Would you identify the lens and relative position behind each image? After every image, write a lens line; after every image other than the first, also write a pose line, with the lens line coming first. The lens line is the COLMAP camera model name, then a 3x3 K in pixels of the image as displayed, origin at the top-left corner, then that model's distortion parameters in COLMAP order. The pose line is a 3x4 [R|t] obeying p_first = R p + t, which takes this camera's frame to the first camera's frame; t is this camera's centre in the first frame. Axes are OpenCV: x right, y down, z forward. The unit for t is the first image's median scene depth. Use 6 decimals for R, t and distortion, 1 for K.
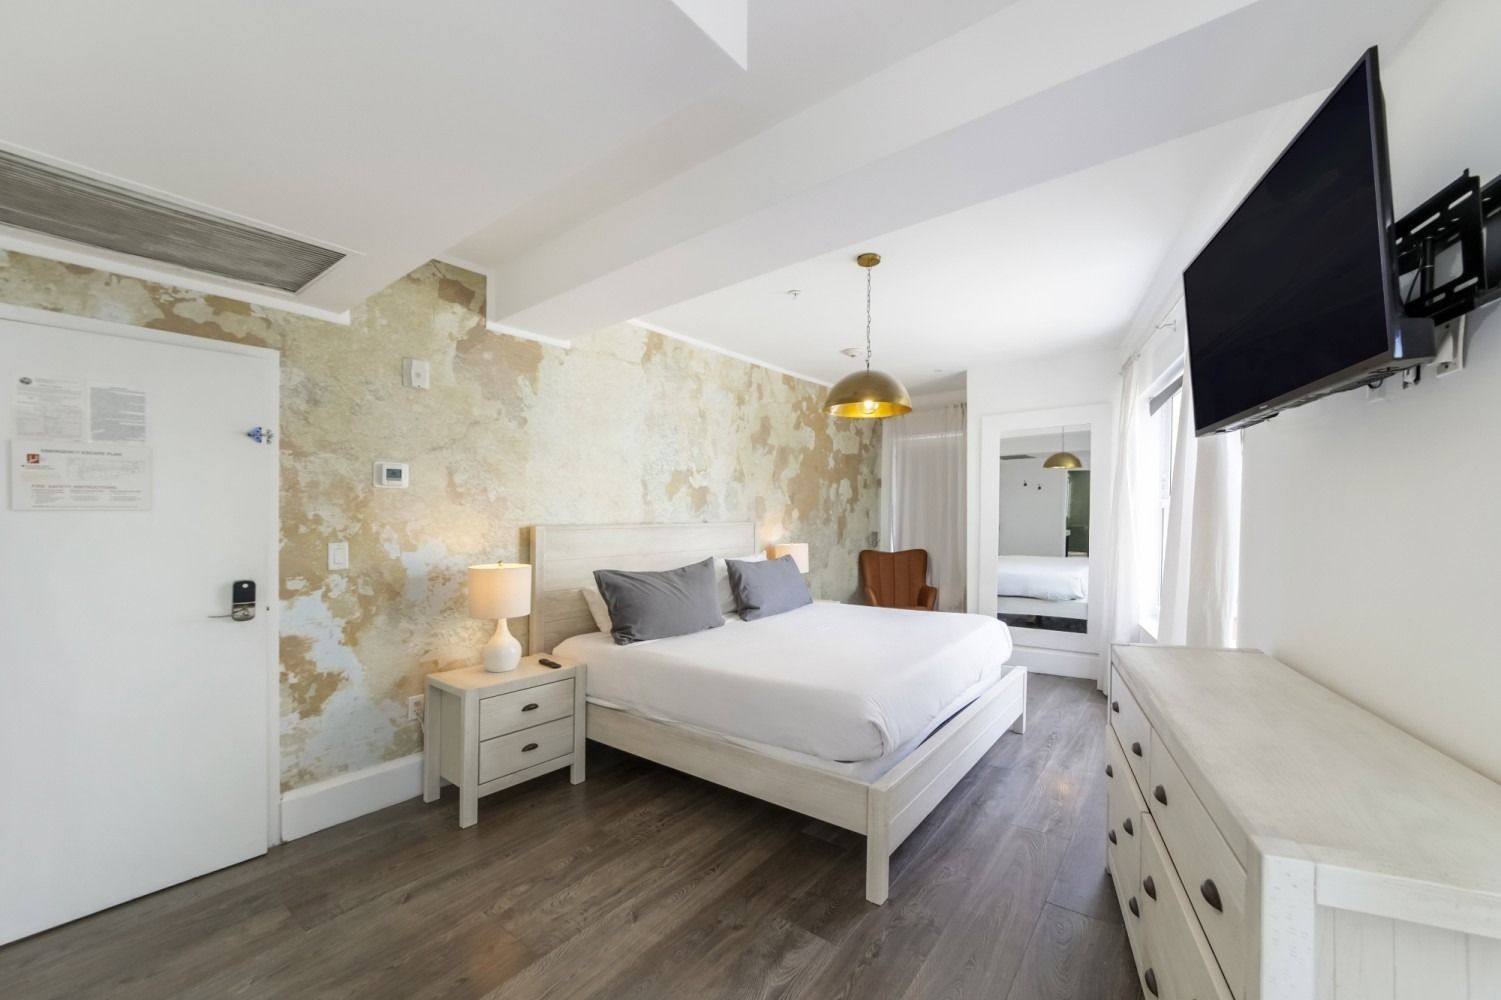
lens RADIAL K [[601.0, 0, 775.1], [0, 601.0, 508.1], [0, 0, 1]] dist [-0.011402, 0.012006]
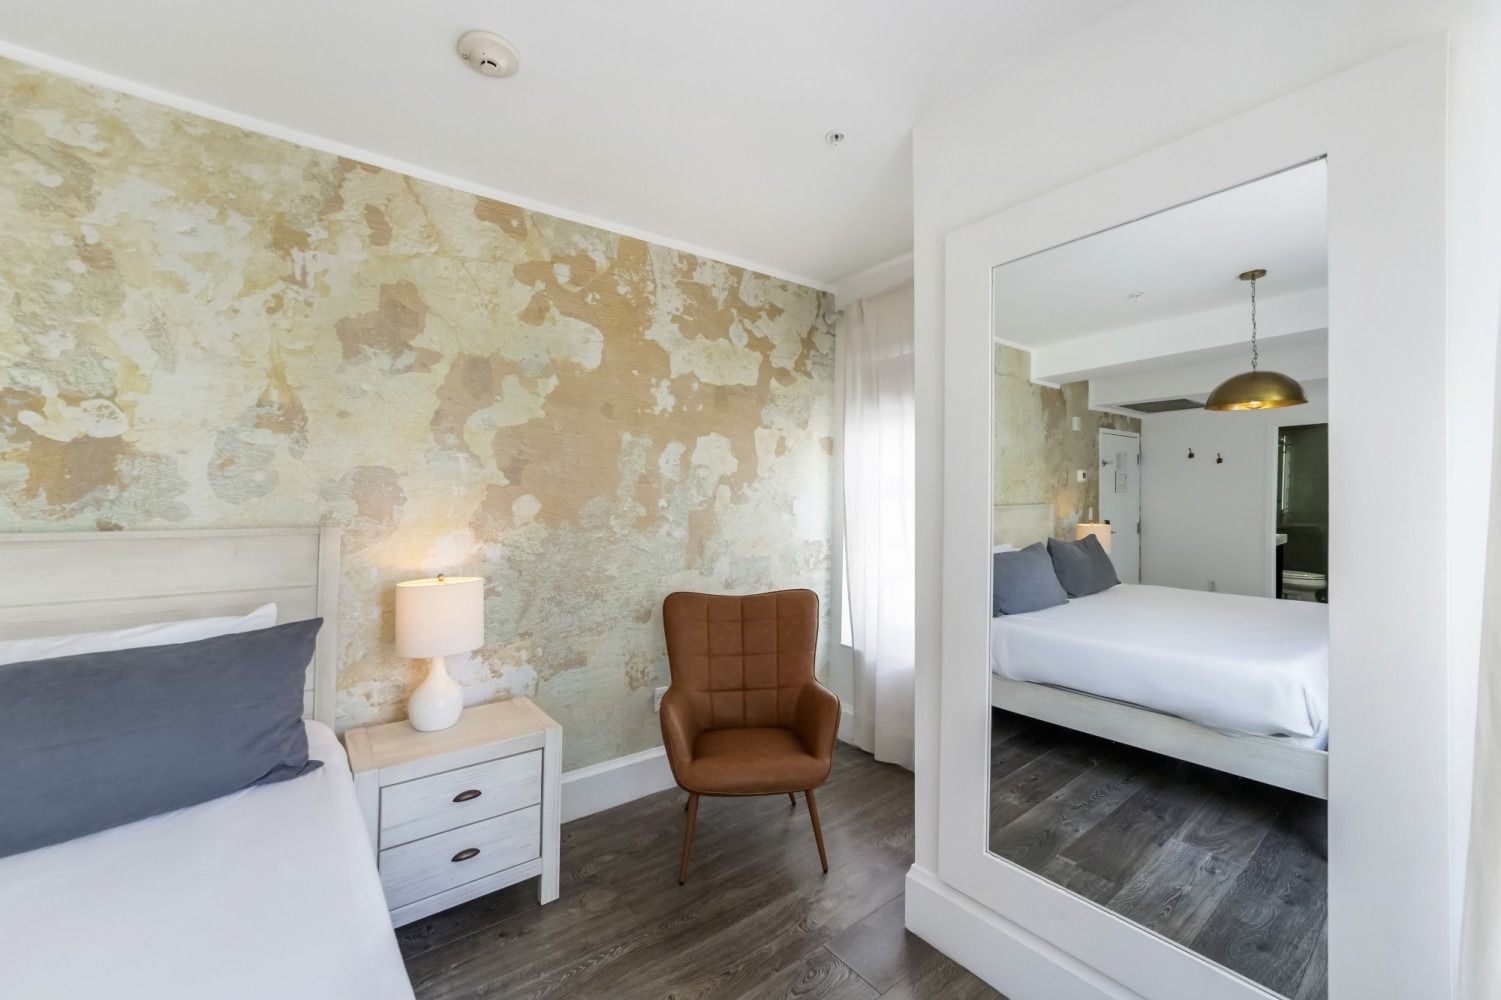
lens RADIAL K [[590.3, 0, 755.8], [0, 590.3, 484.9], [0, 0, 1]] dist [-0.026421, 0.010121]
pose [[0.956706, -0.007945, -0.290947, 0.332084], [0.001955, 0.999780, -0.020874, 0.002861], [0.291049, 0.019402, 0.956511, 0.630999]]
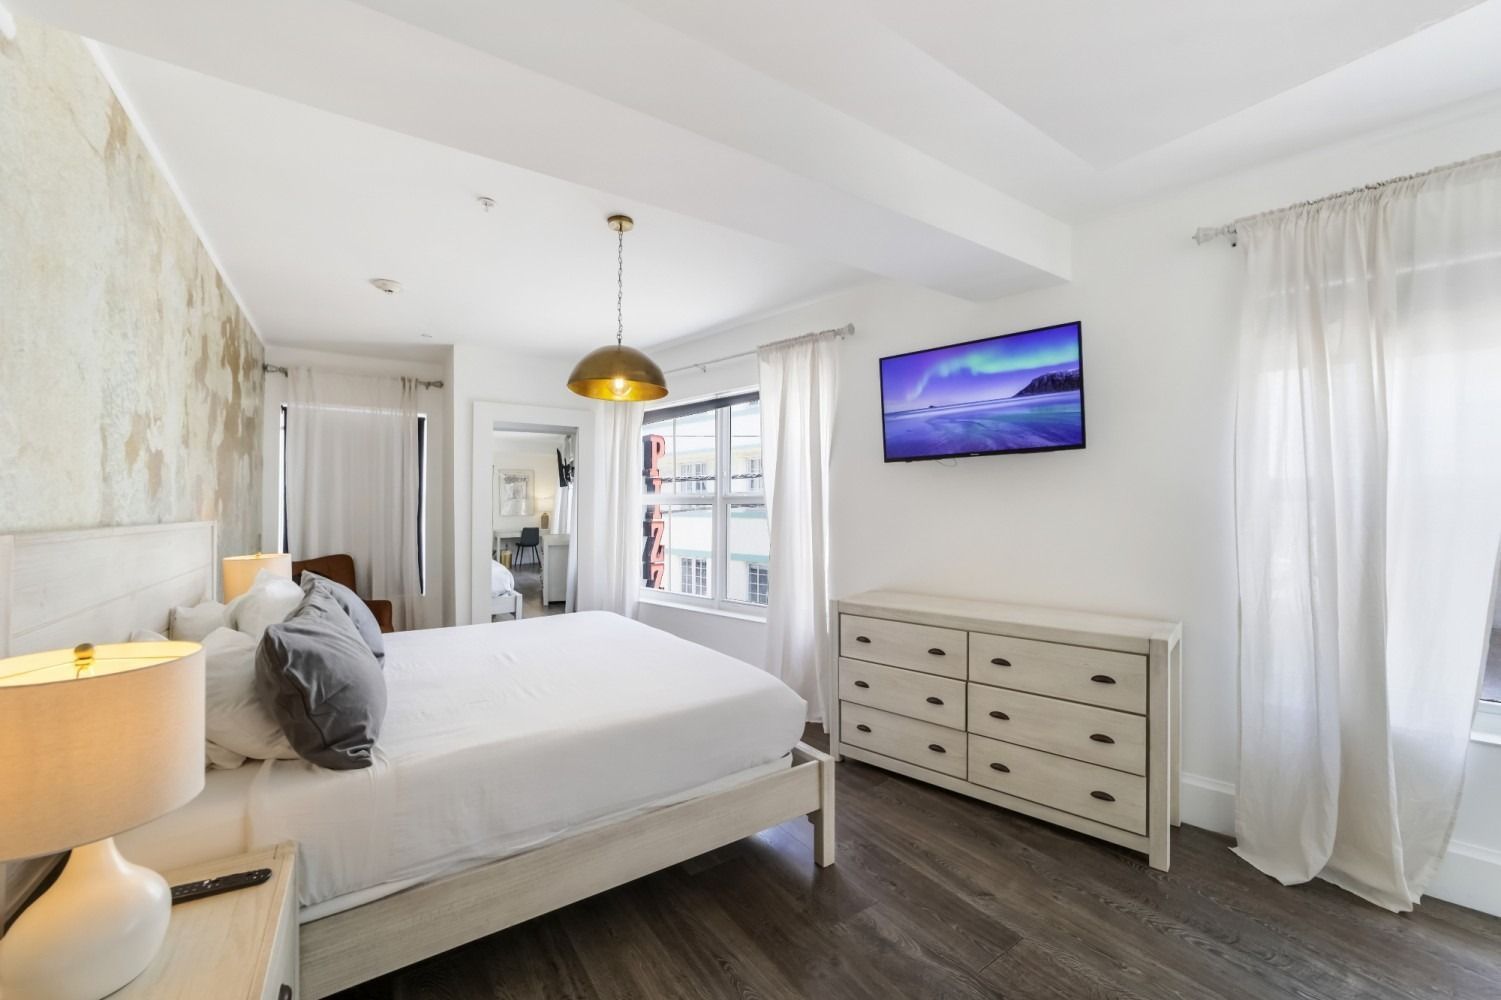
lens RADIAL K [[586.4, 0, 751.2], [0, 586.4, 510.3], [0, 0, 1]] dist [-0.029021, 0.010246]
pose [[0.335996, -0.000583, 0.941863, -0.336067], [-0.006874, 0.999972, 0.003071, 0.007722], [-0.941838, -0.007506, 0.335982, 0.305343]]
